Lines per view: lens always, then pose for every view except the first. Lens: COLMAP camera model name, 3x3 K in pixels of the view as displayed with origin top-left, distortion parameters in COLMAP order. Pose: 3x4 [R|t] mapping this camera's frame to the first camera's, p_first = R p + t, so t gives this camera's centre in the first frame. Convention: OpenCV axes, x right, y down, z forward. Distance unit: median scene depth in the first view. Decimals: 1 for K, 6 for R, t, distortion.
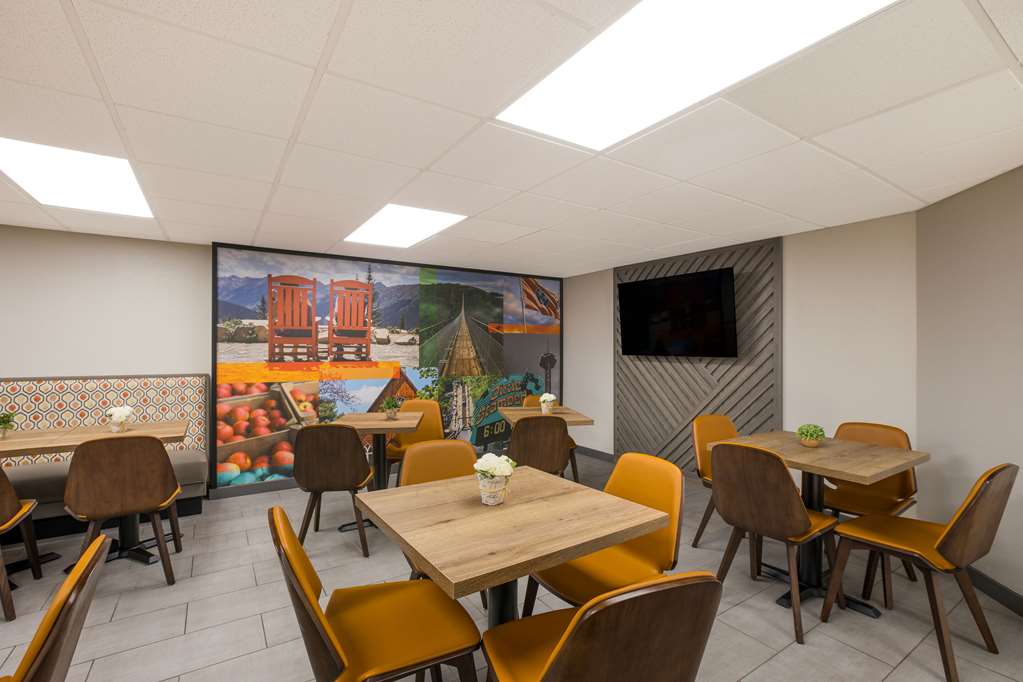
lens RADIAL K [[467.6, 0, 508.0], [0, 467.6, 346.2], [0, 0, 1]] dist [-0.008646, 0.000972]
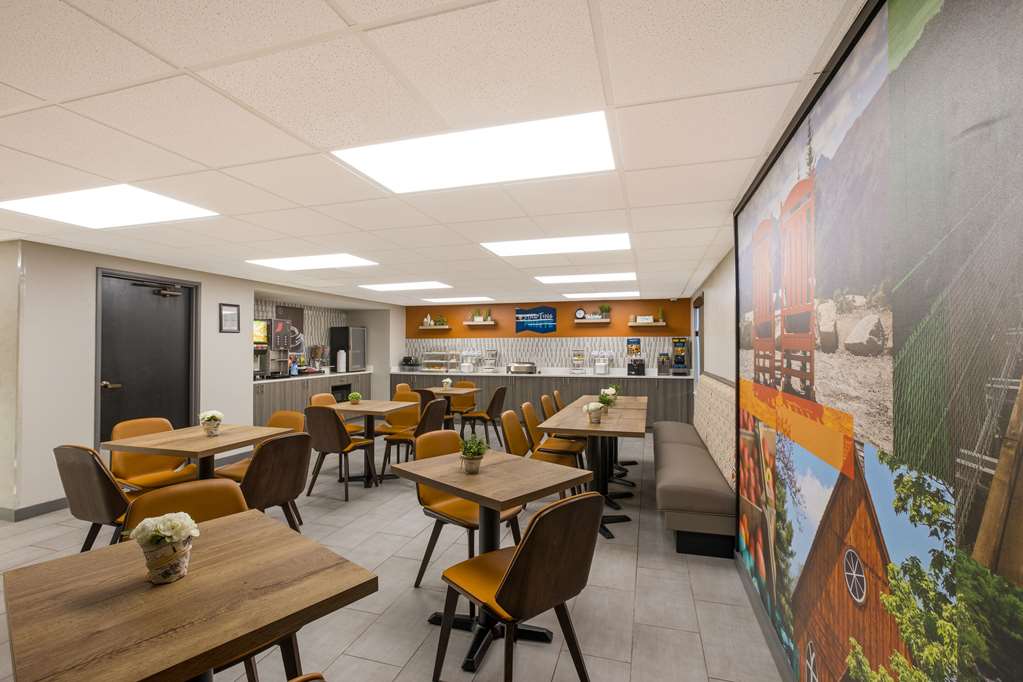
lens RADIAL K [[467.6, 0, 514.5], [0, 467.6, 342.7], [0, 0, 1]] dist [-0.008646, 0.000972]
pose [[-0.763773, -0.009933, -0.645408, 0.093402], [0.001112, 0.999860, -0.016703, -0.005384], [0.645484, -0.013475, -0.763655, 1.161375]]
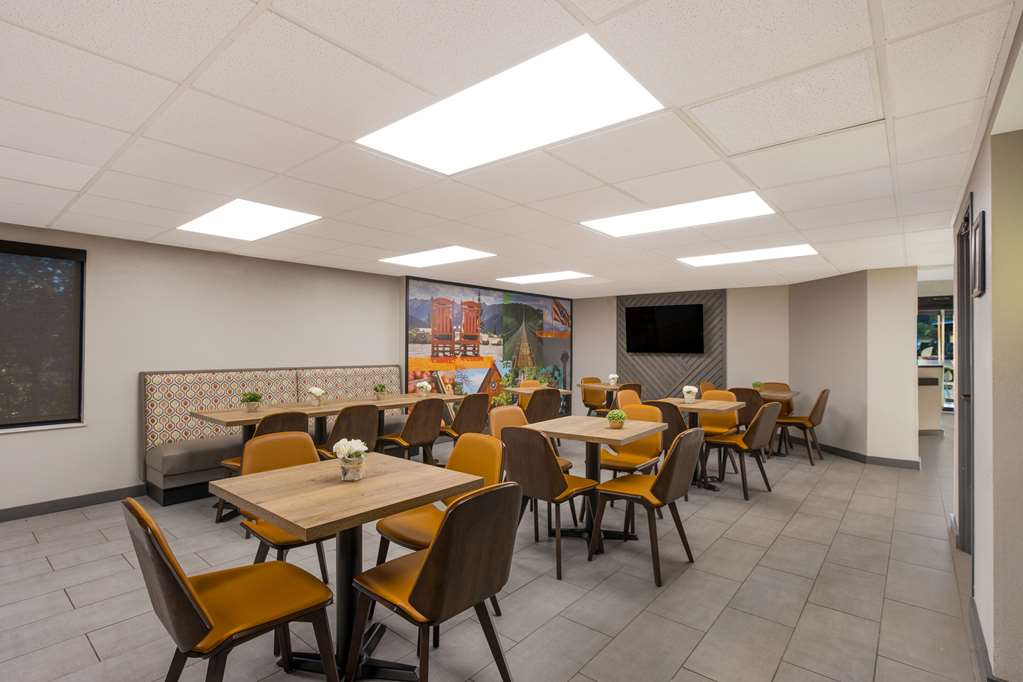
lens RADIAL K [[488.2, 0, 517.2], [0, 488.2, 344.6], [0, 0, 1]] dist [-0.034750, 0.006811]
pose [[0.954059, 0.005685, 0.299566, -0.664901], [-0.005534, 0.999984, -0.001350, -0.003663], [-0.299569, -0.000370, 0.954075, -0.511704]]
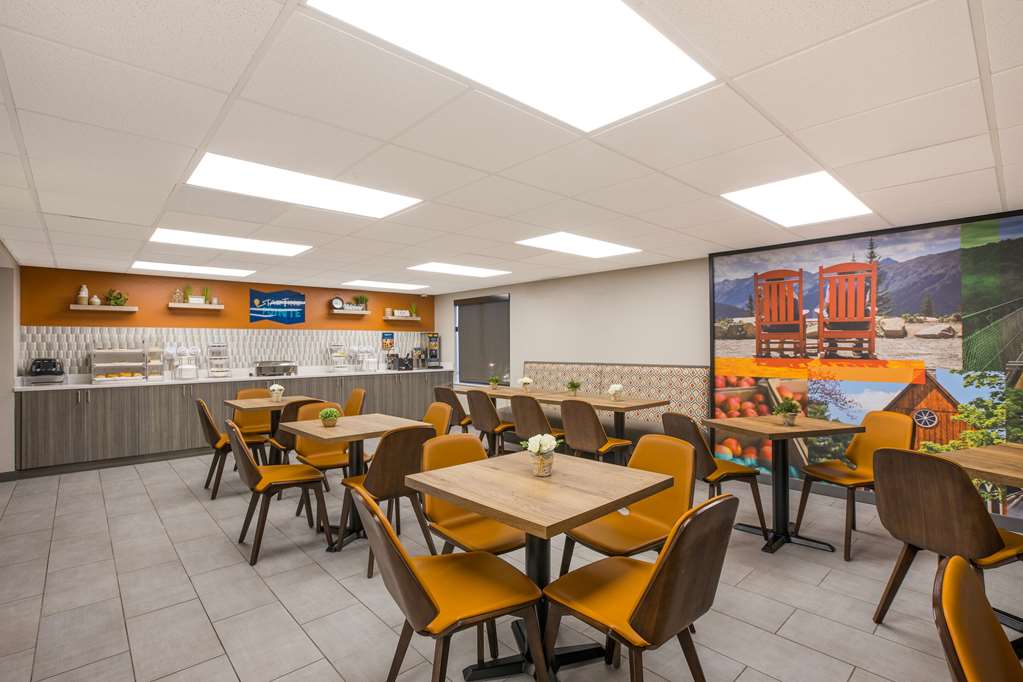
lens RADIAL K [[488.2, 0, 505.9], [0, 488.2, 337.9], [0, 0, 1]] dist [-0.034750, 0.006811]
pose [[0.162391, -0.017788, -0.986566, 0.424989], [0.010722, 0.999810, -0.016262, 0.002034], [0.986668, -0.007937, 0.162551, 0.256300]]
